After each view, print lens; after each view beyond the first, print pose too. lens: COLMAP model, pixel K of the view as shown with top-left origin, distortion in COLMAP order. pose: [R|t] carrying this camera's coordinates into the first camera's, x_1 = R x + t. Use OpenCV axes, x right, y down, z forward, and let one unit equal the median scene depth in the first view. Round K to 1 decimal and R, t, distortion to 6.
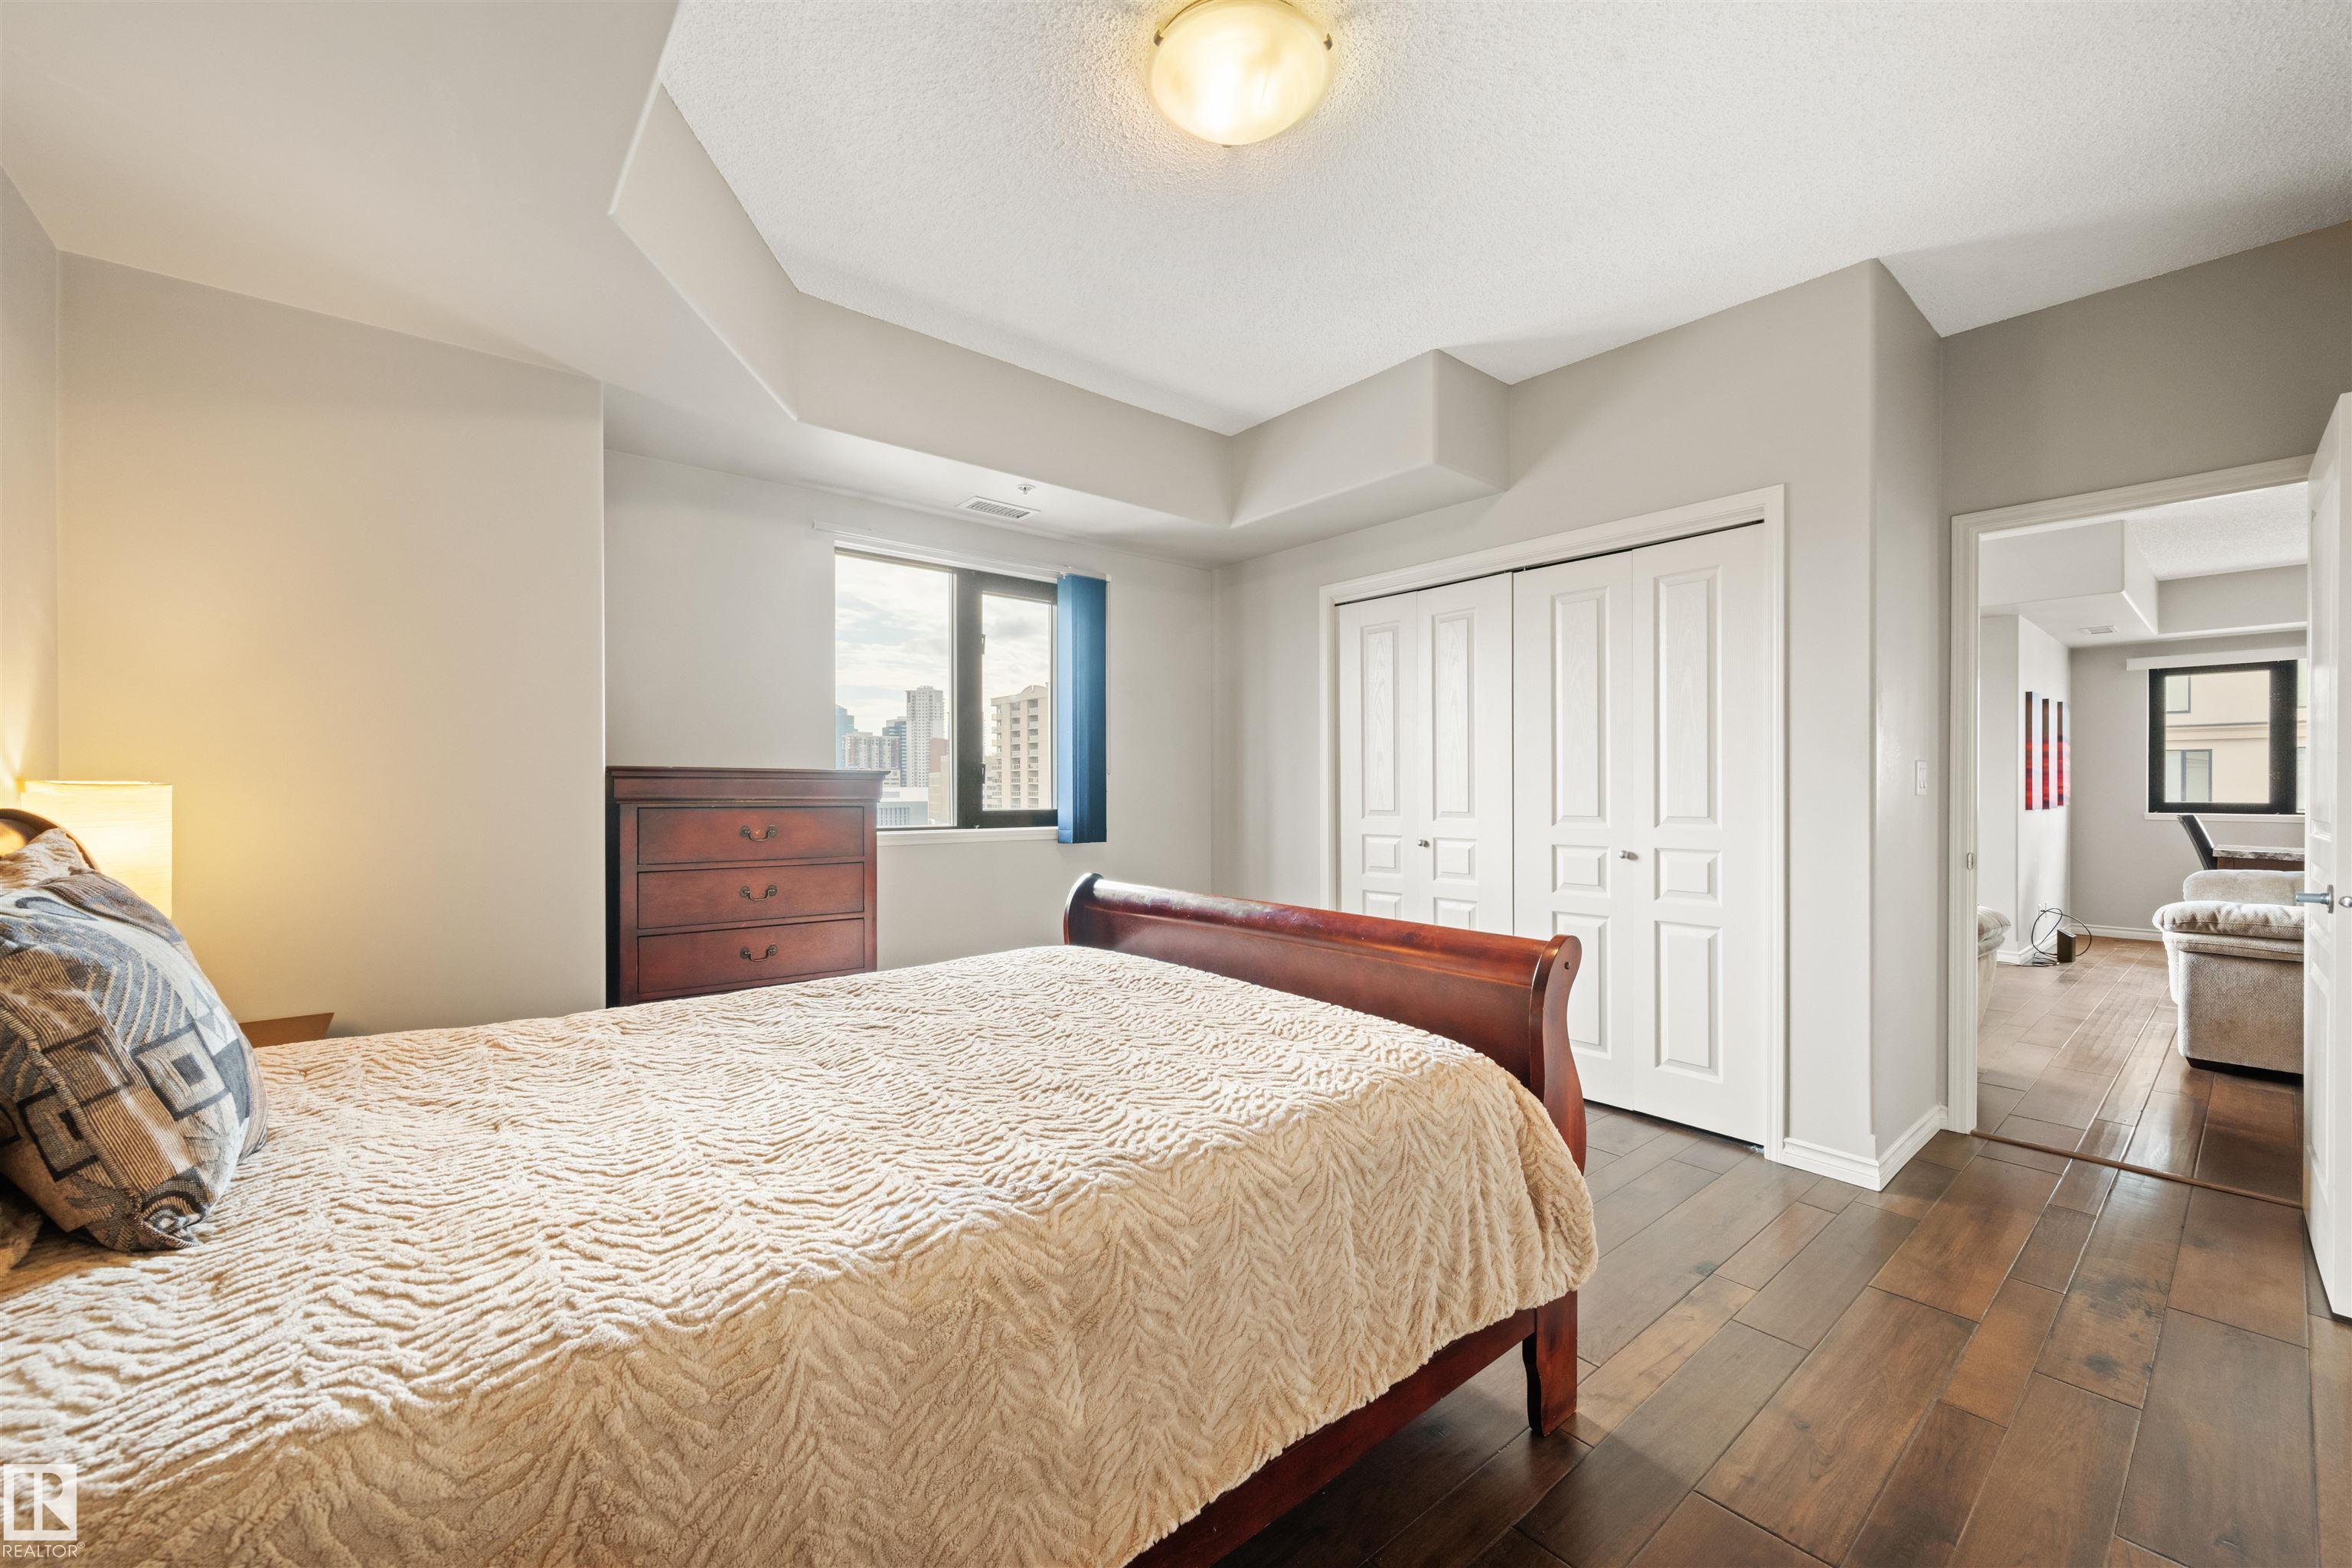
lens RADIAL K [[940.3, 0, 1183.7], [0, 940.3, 800.6], [0, 0, 1]] dist [-0.000380, -0.000014]
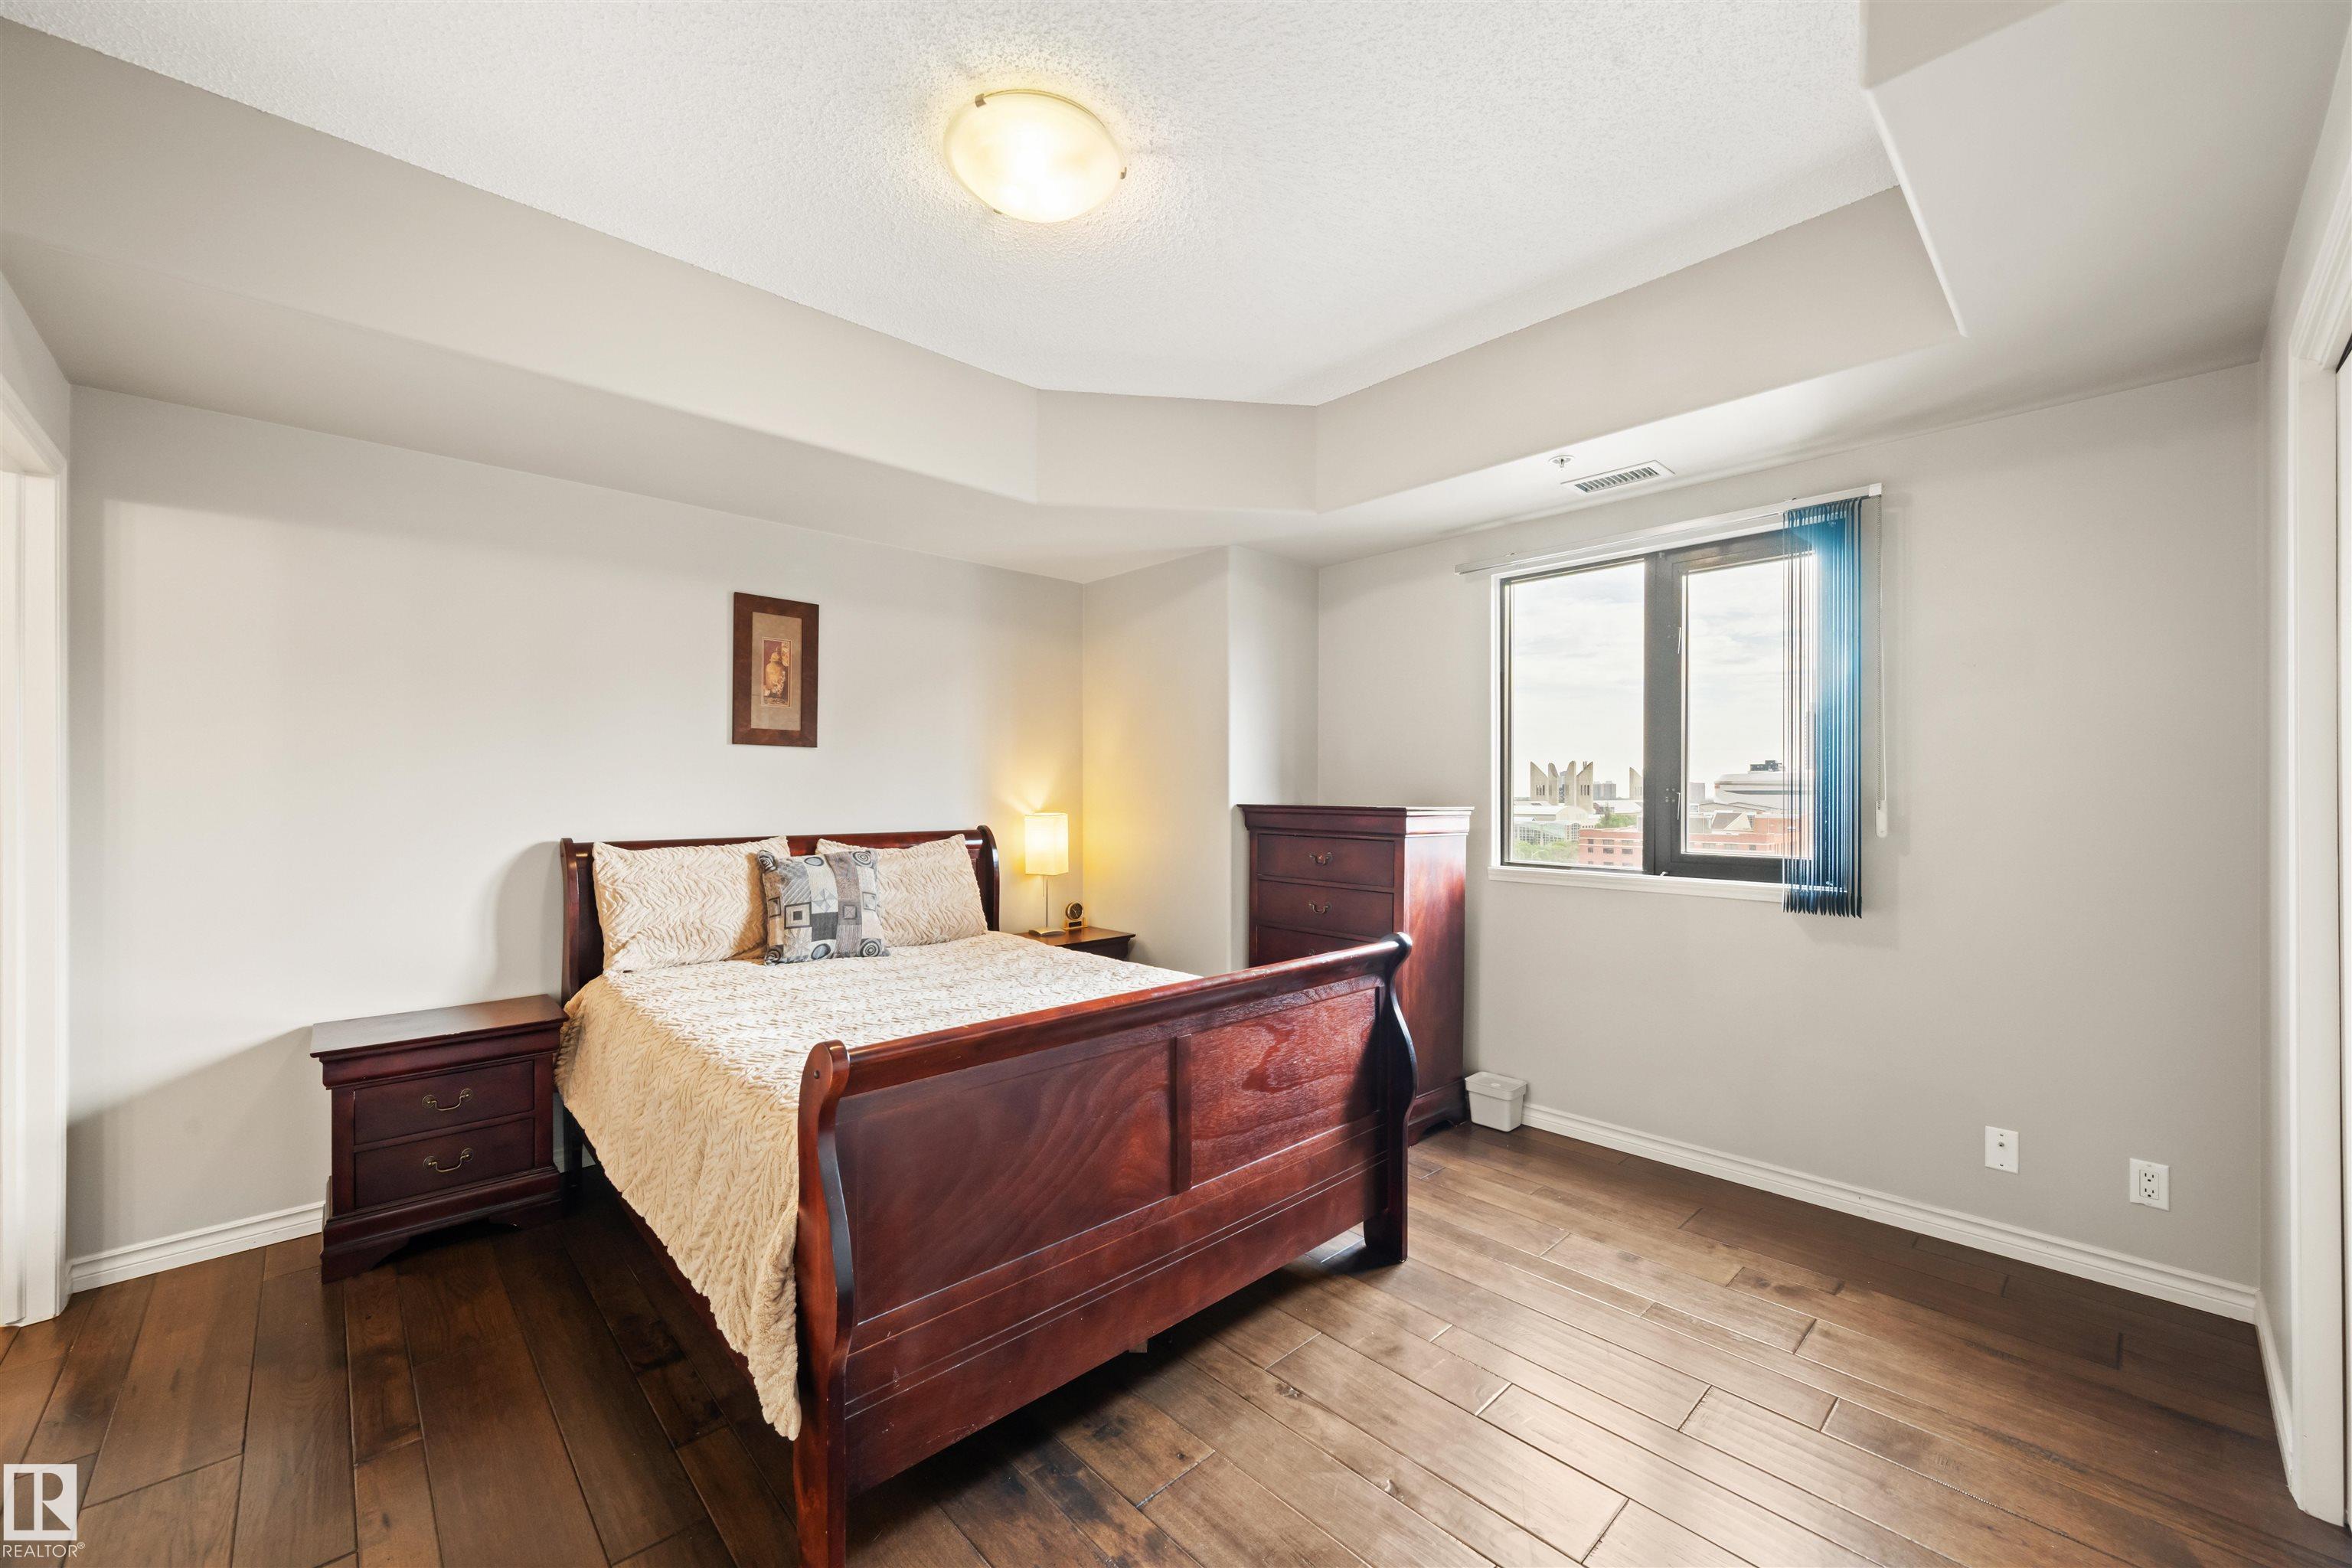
lens RADIAL K [[931.3, 0, 1181.3], [0, 931.3, 788.4], [0, 0, 1]] dist [-0.001610, -0.000169]
pose [[0.041033, -0.002562, -0.999155, 0.540579], [-0.010398, 0.999941, -0.002991, -0.036393], [0.999104, 0.010512, 0.041004, 0.554330]]
